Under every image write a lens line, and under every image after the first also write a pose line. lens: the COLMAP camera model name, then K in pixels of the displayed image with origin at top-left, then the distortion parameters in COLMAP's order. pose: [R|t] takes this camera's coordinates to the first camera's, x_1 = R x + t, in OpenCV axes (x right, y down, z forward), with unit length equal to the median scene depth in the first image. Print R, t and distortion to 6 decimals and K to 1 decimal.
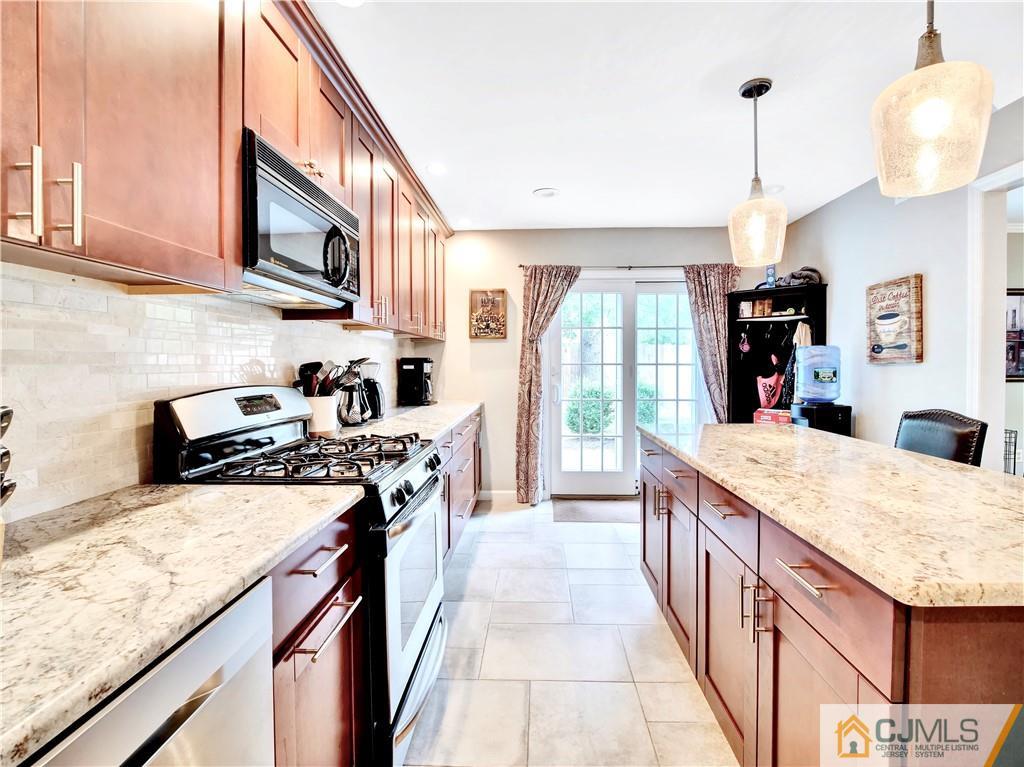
lens RADIAL K [[469.8, 0, 513.8], [0, 469.8, 372.9], [0, 0, 1]] dist [0.000512, -0.000492]
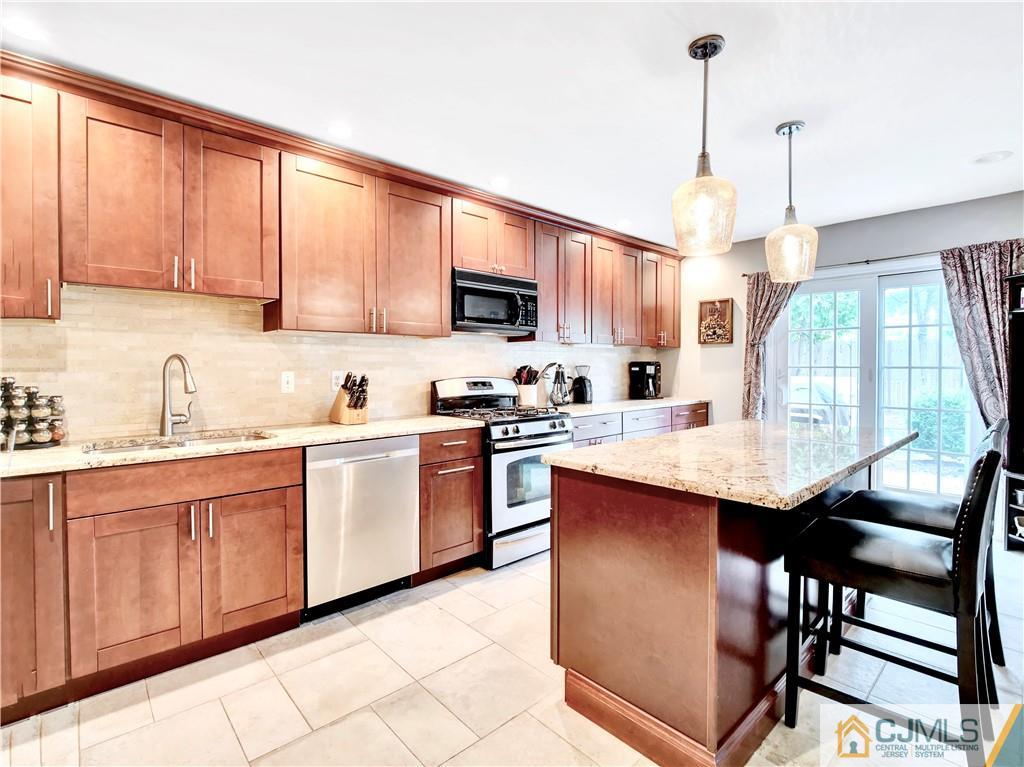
lens RADIAL K [[491.3, 0, 513.9], [0, 491.3, 378.0], [0, 0, 1]] dist [-0.002201, -0.000235]
pose [[0.697431, 0.019263, -0.716393, 0.465734], [-0.014616, 0.999813, 0.012655, 0.000560], [0.716503, 0.001645, 0.697582, -0.164879]]
